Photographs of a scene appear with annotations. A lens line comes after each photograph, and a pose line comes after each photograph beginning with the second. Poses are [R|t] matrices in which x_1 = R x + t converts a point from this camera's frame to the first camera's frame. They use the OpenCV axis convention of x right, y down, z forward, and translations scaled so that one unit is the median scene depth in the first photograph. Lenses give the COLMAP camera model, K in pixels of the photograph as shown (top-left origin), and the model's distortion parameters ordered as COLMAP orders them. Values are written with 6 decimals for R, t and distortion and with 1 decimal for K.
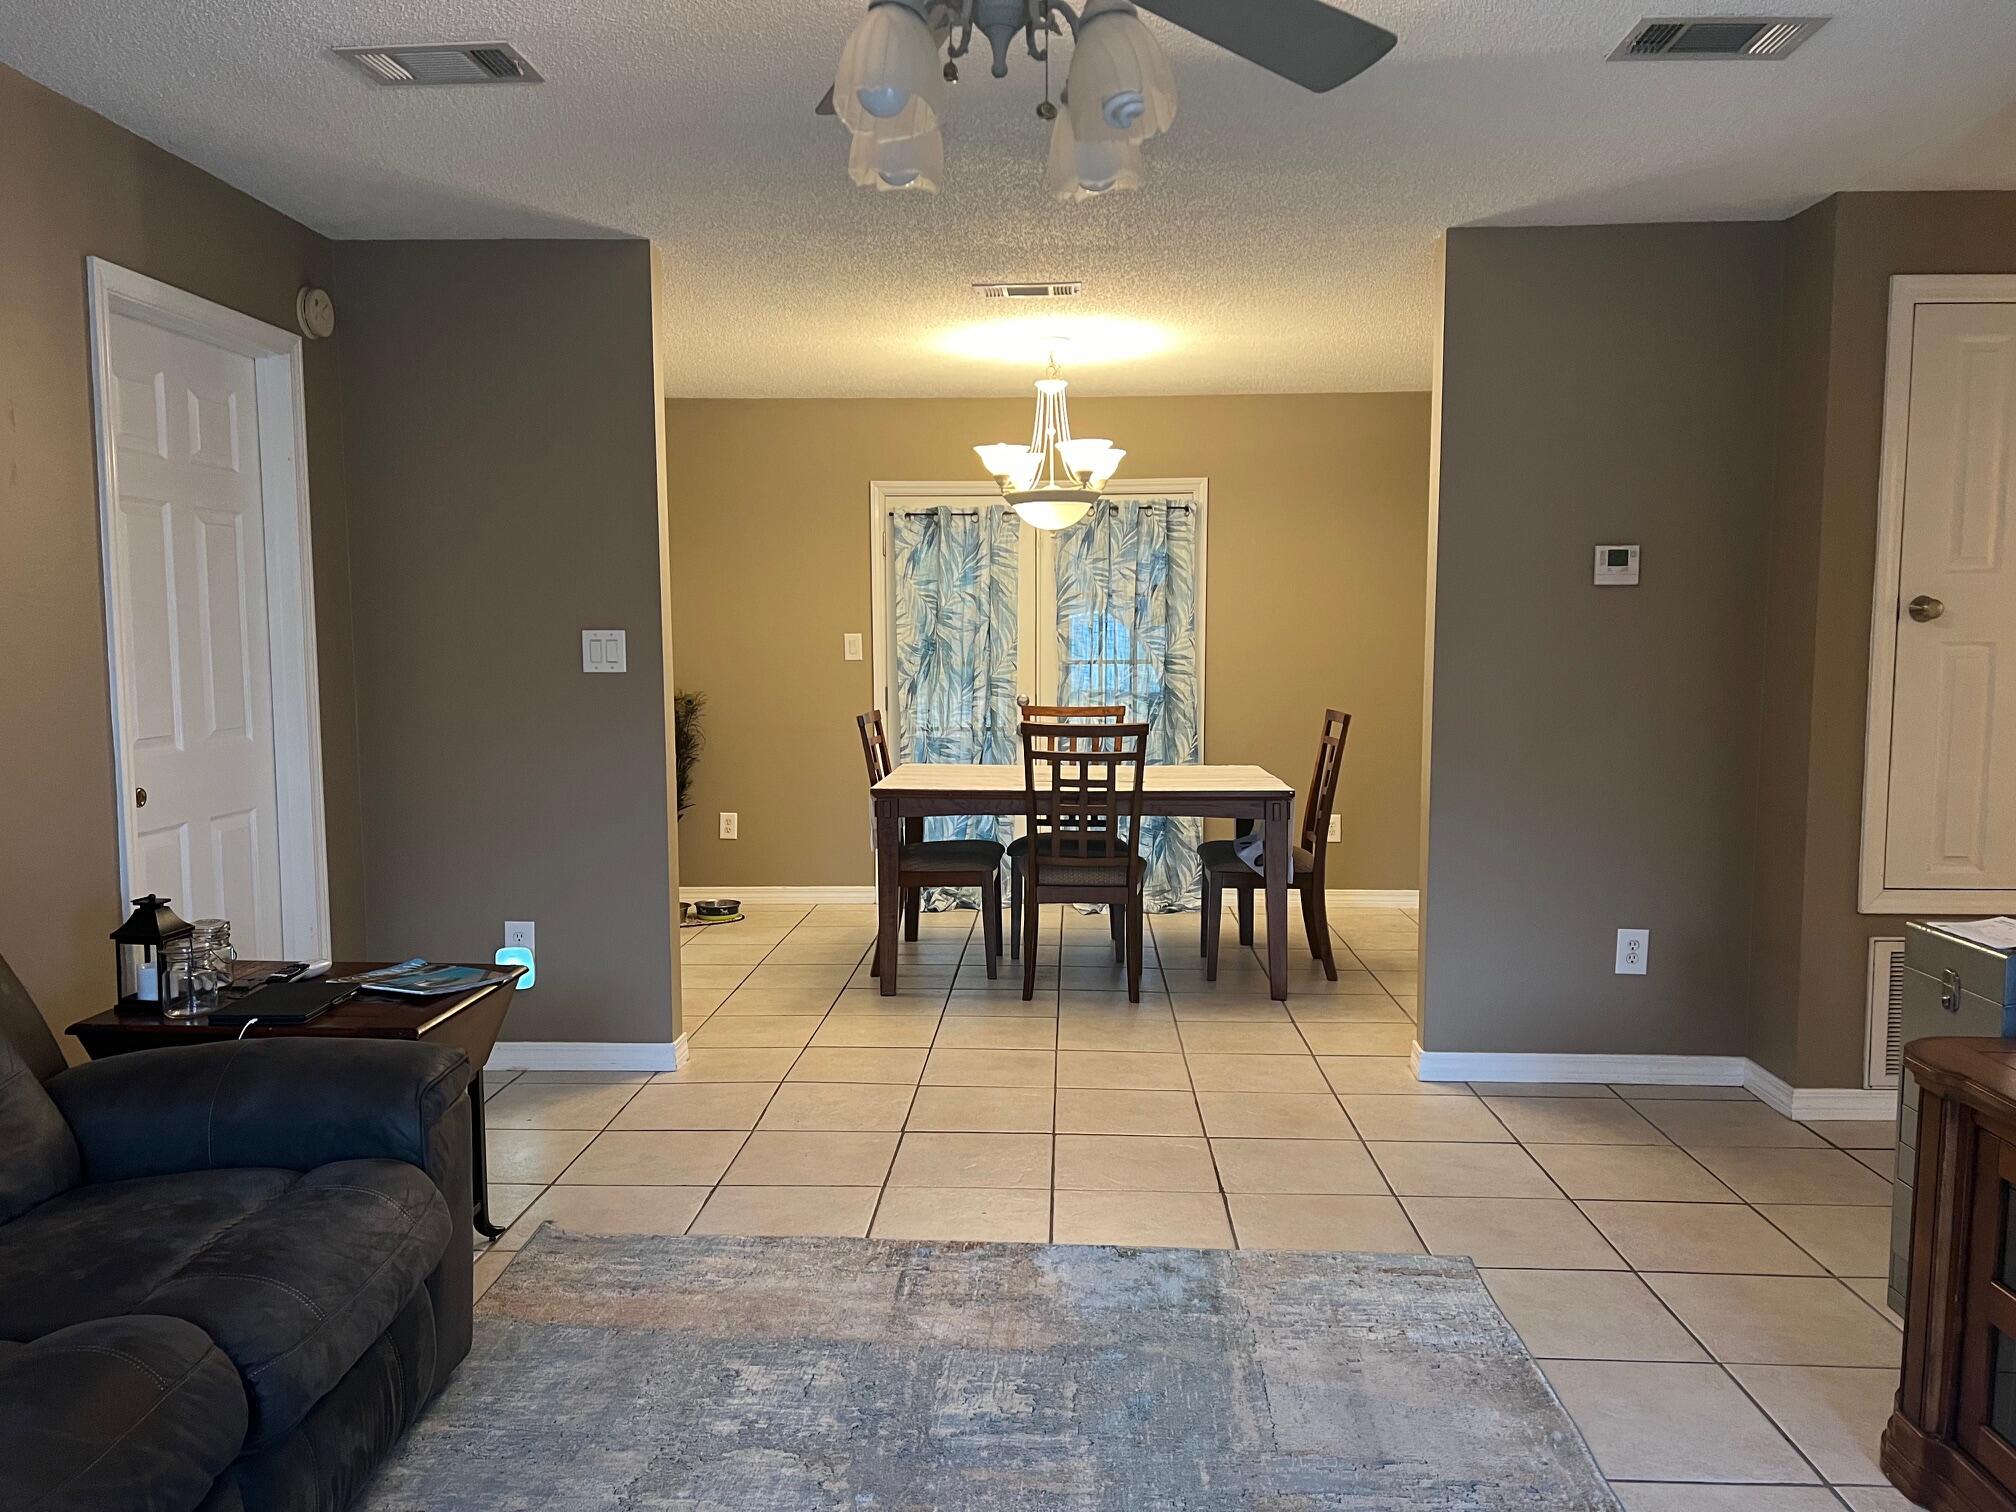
lens RADIAL K [[1475.7, 0, 1008.0], [0, 1475.7, 756.0], [0, 0, 1]] dist [0.305787, -0.000006]
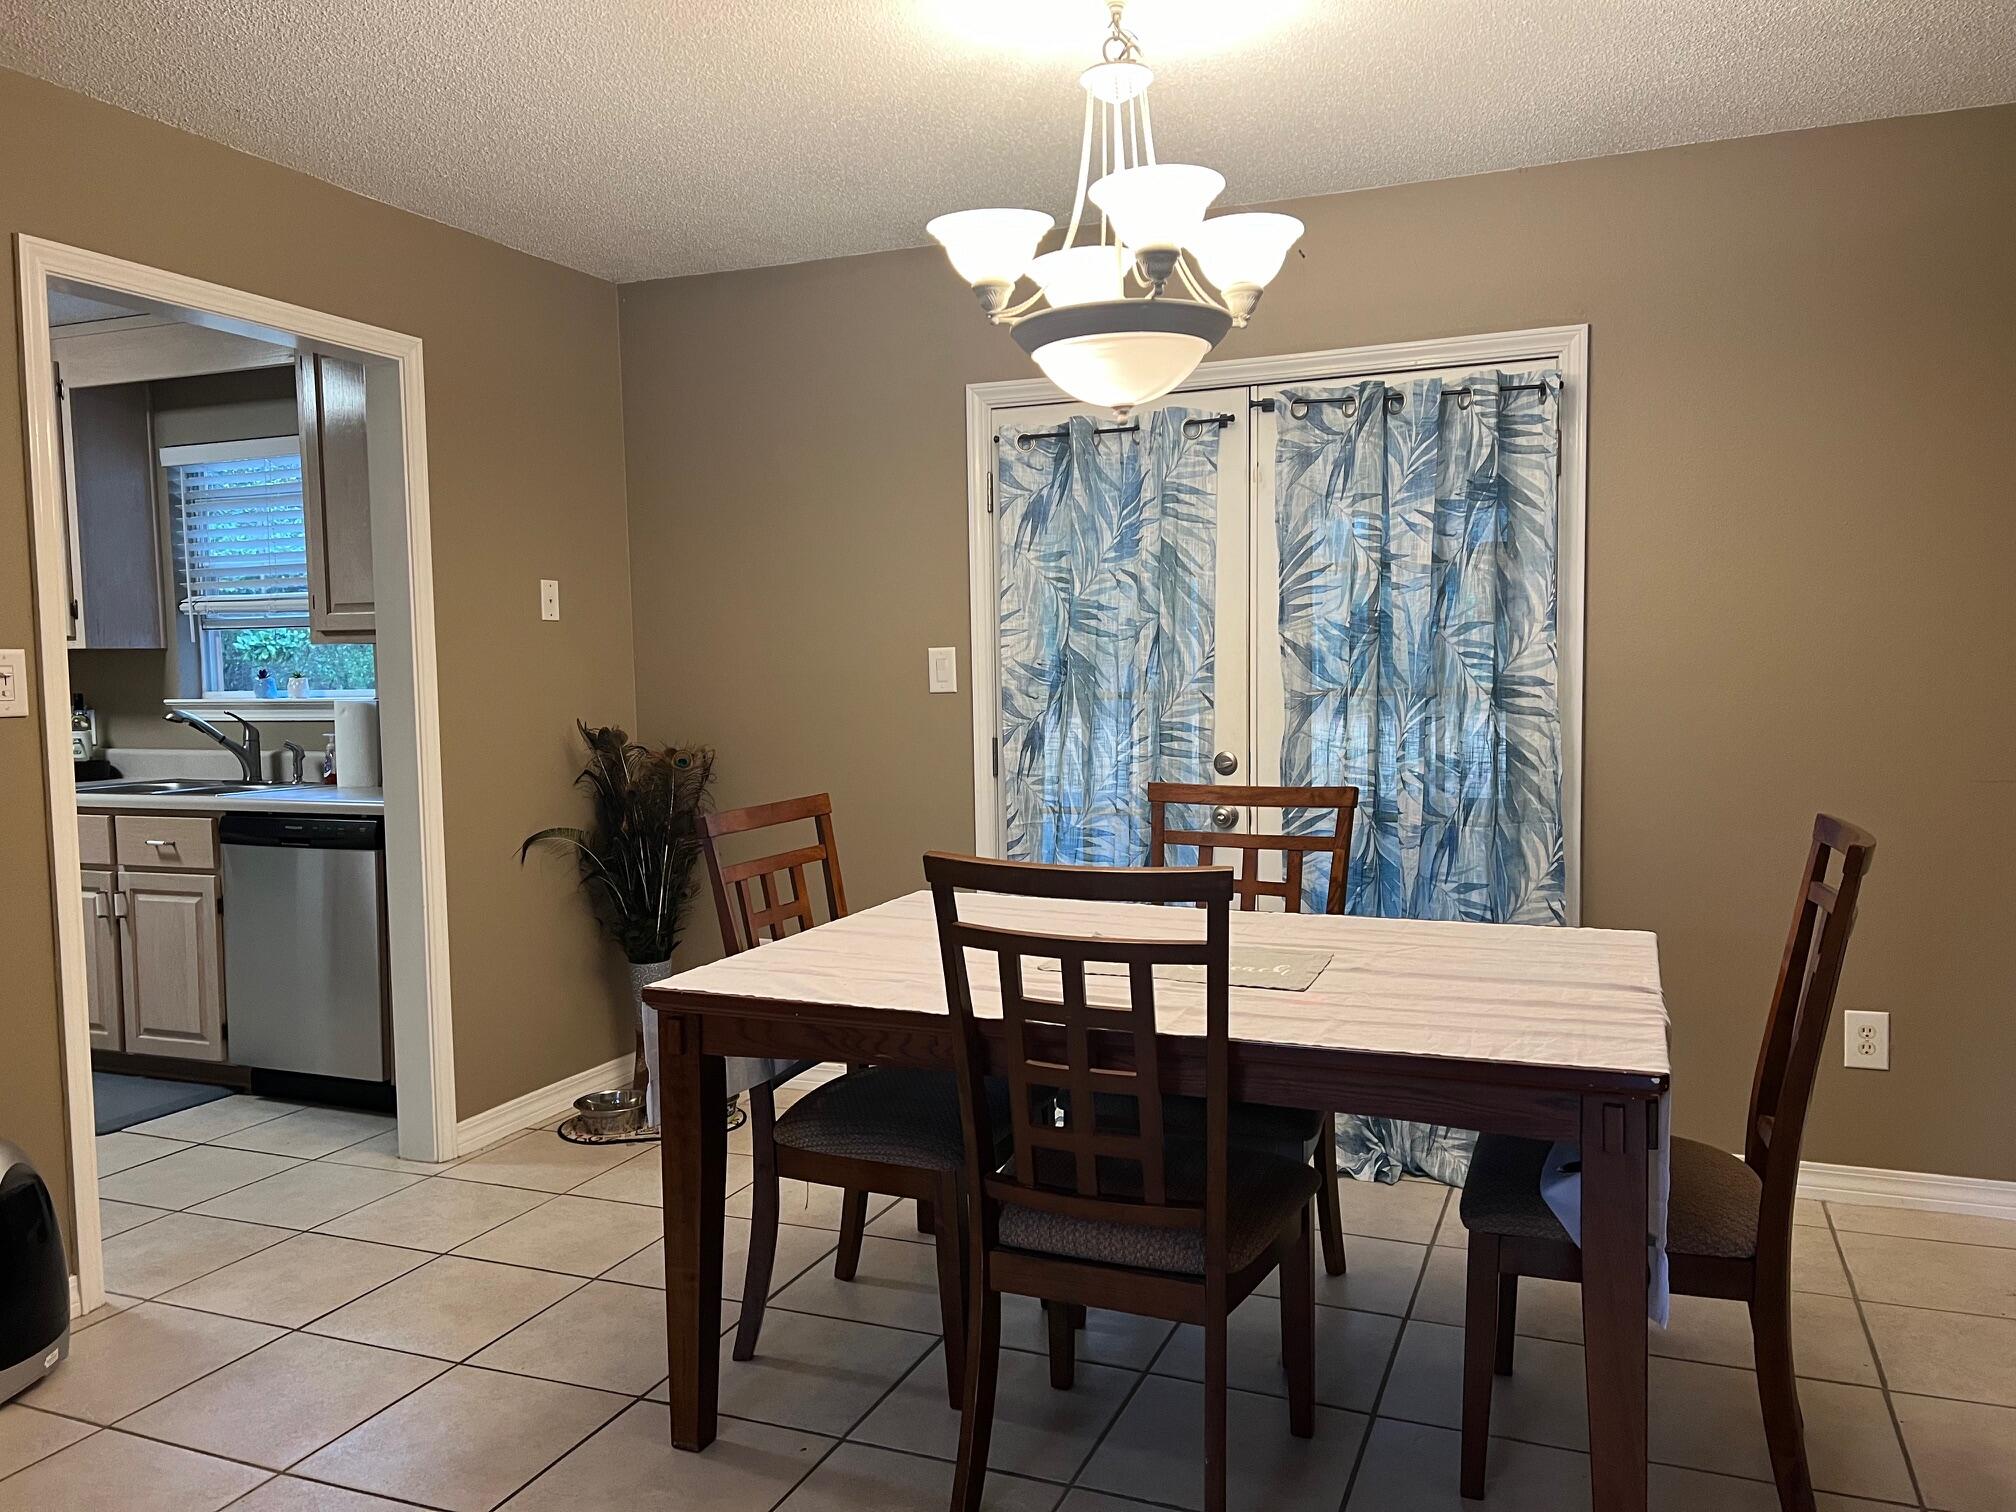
lens RADIAL K [[1500.1, 0, 993.0], [0, 1500.1, 765.3], [0, 0, 1]] dist [0.087127, -0.097867]
pose [[0.938576, 0.010060, -0.344925, 0.123151], [-0.013648, 0.999875, -0.007974, -0.031763], [0.344801, 0.012191, 0.938597, 0.455807]]
